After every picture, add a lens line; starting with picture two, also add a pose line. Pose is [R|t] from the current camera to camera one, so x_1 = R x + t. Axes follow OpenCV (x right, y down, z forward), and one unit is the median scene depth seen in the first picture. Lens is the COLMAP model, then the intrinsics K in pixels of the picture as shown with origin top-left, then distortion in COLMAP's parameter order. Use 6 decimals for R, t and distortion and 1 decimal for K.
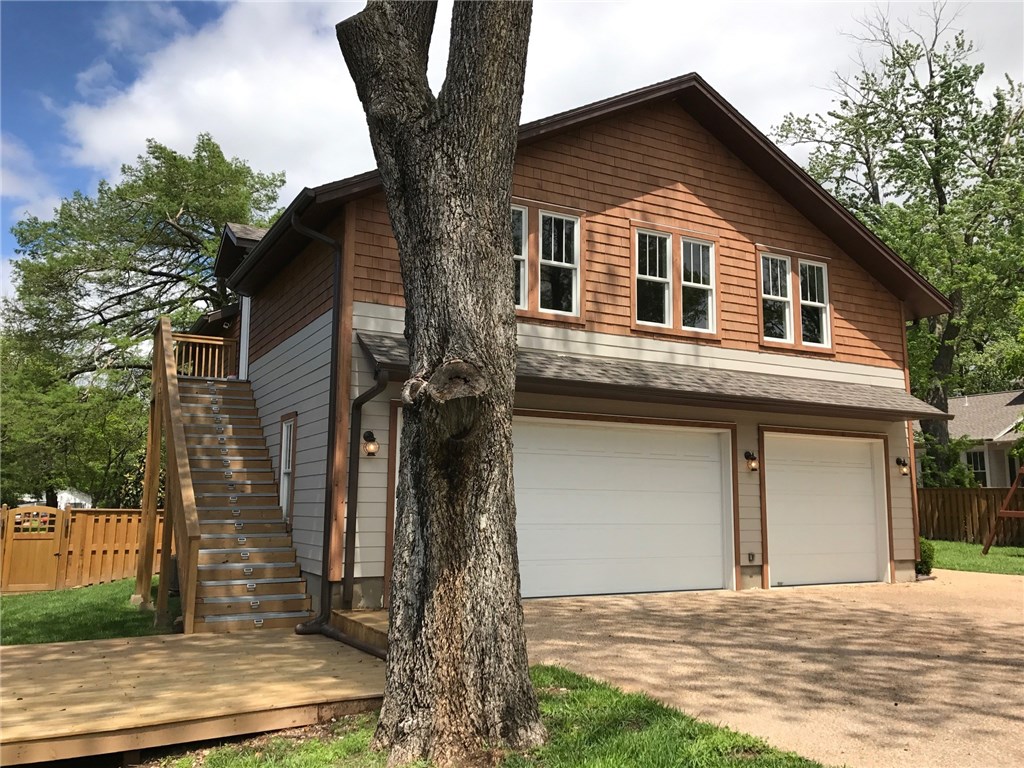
lens RADIAL K [[845.8, 0, 513.5], [0, 845.8, 382.6], [0, 0, 1]] dist [0.084423, -0.025905]
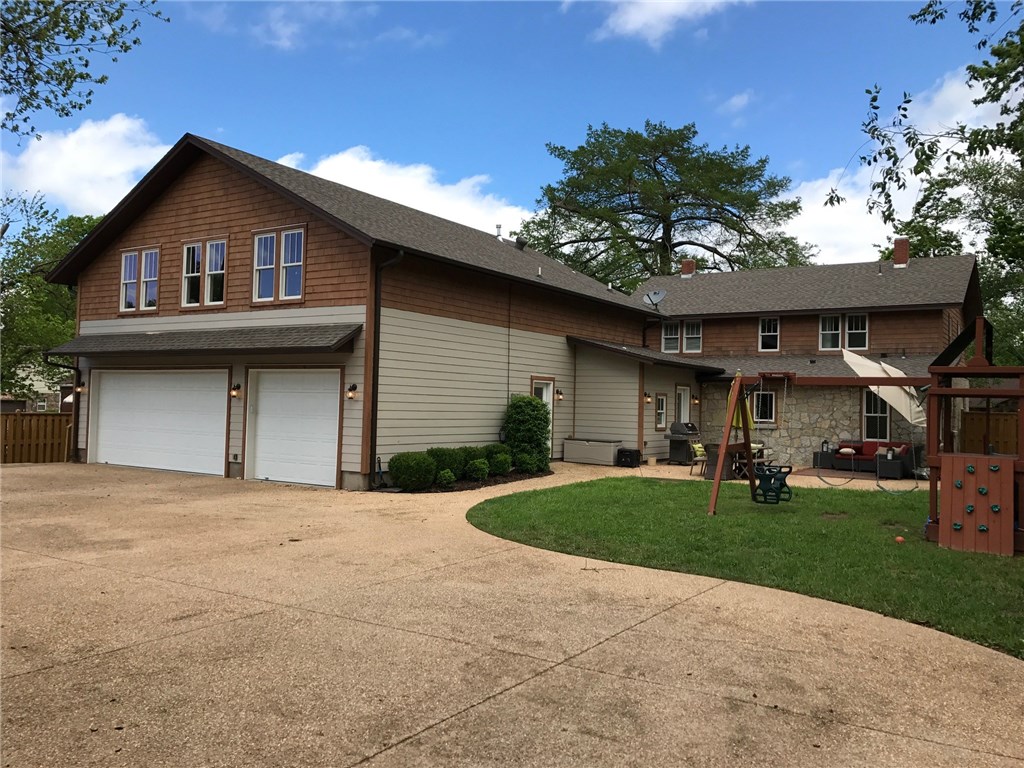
lens RADIAL K [[845.8, 0, 516.9], [0, 845.8, 385.4], [0, 0, 1]] dist [0.084423, -0.025905]
pose [[0.471103, -0.018809, -0.881877, 1.751476], [0.106125, 0.993719, 0.035498, 0.081681], [0.875671, -0.110312, 0.470141, 0.737184]]
